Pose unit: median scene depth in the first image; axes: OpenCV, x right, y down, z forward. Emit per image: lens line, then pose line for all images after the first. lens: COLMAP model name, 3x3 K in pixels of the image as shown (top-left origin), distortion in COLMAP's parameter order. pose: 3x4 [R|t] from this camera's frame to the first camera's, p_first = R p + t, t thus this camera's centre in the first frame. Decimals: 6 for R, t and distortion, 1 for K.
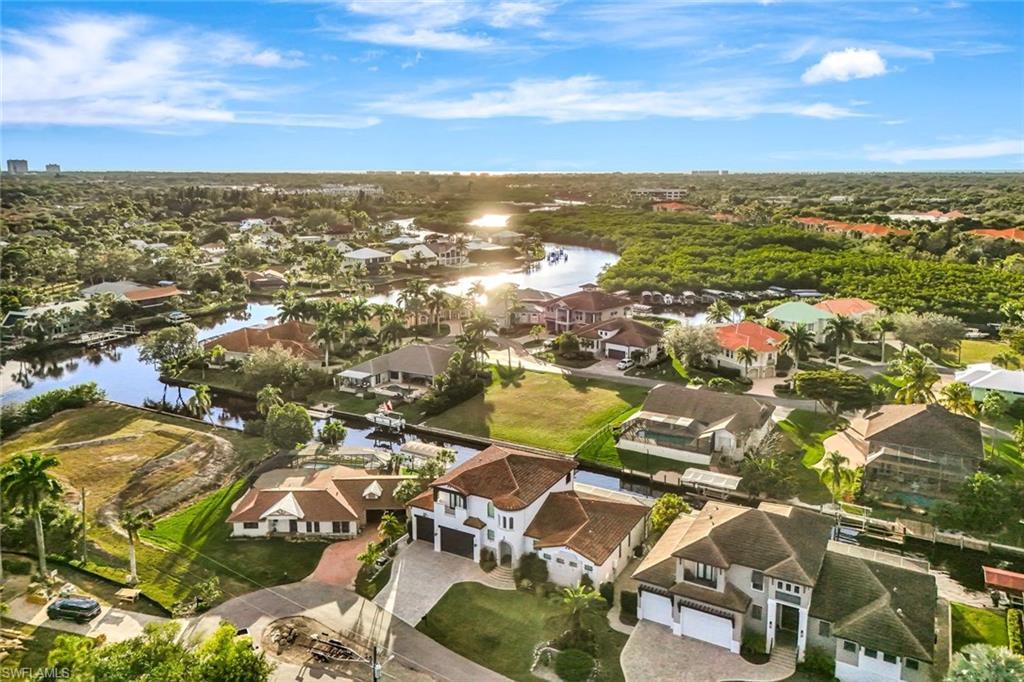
lens RADIAL K [[756.6, 0, 513.8], [0, 756.6, 297.5], [0, 0, 1]] dist [0.044210, -0.000966]
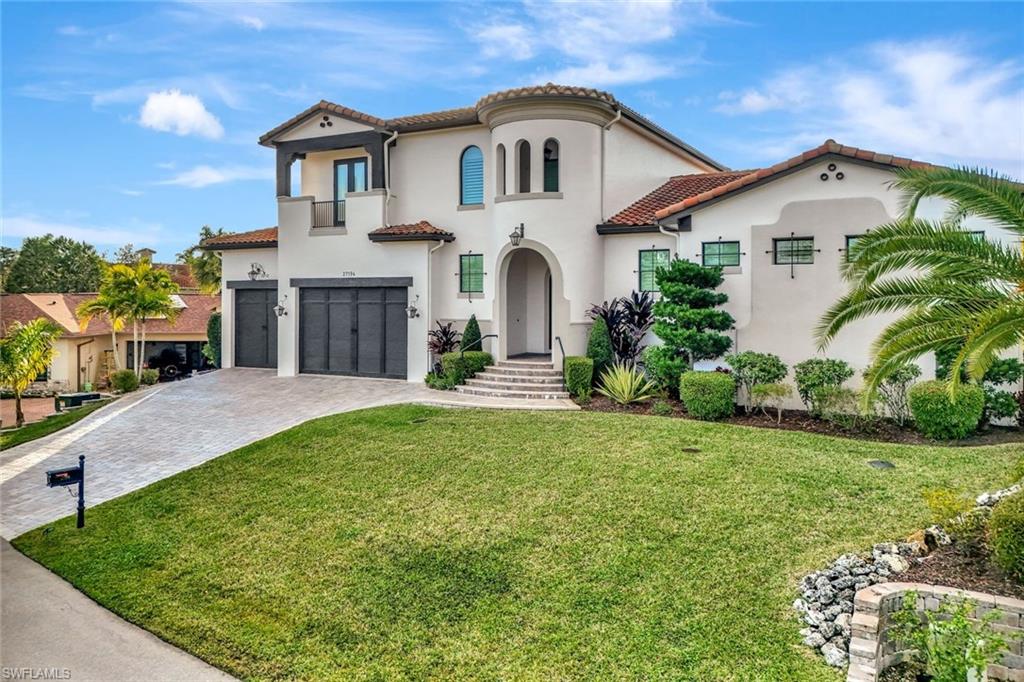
lens RADIAL K [[756.6, 0, 513.8], [0, 756.6, 297.5], [0, 0, 1]] dist [0.044210, -0.000966]
pose [[0.999900, 0.004227, 0.013487, -0.018132], [-0.001803, 0.984593, -0.174851, 0.365924], [-0.014018, 0.174809, 0.984502, 0.731739]]
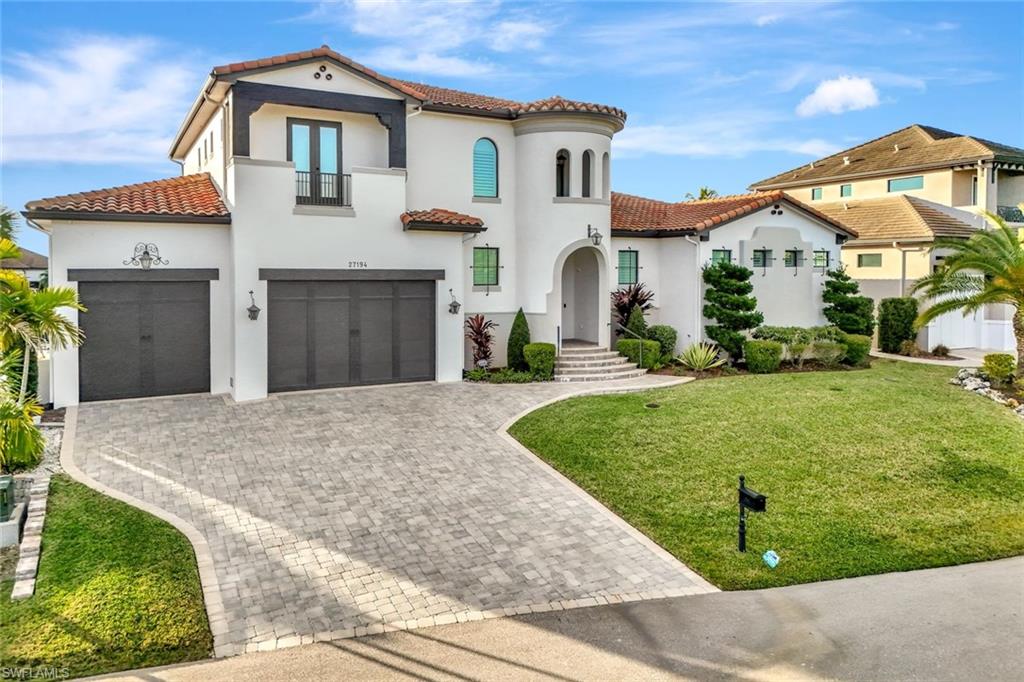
lens RADIAL K [[756.6, 0, 513.8], [0, 756.6, 297.5], [0, 0, 1]] dist [0.044210, -0.000966]
pose [[0.536793, -0.024383, 0.843362, -0.251332], [0.143580, 0.987642, -0.062834, 0.339675], [-0.831407, 0.154818, 0.533660, 0.845453]]
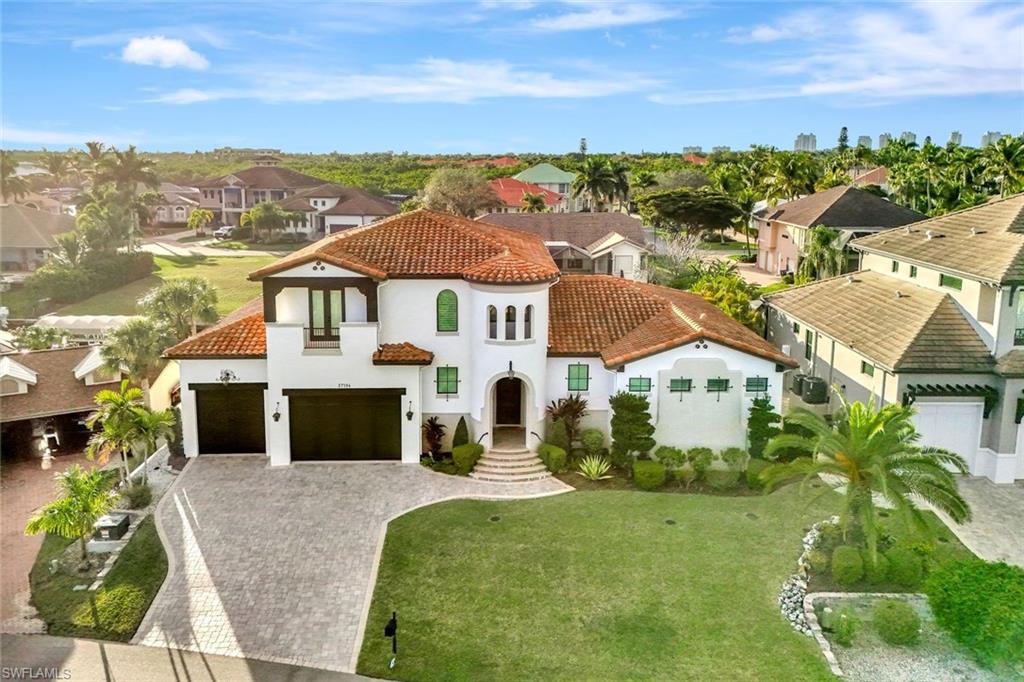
lens RADIAL K [[813.7, 0, 513.5], [0, 813.7, 264.7], [0, 0, 1]] dist [0.029535, -0.002674]
pose [[0.863769, -0.064051, 0.499801, -0.198776], [0.081997, 0.996534, -0.014001, 0.261755], [-0.497172, 0.053075, 0.866027, 0.627528]]
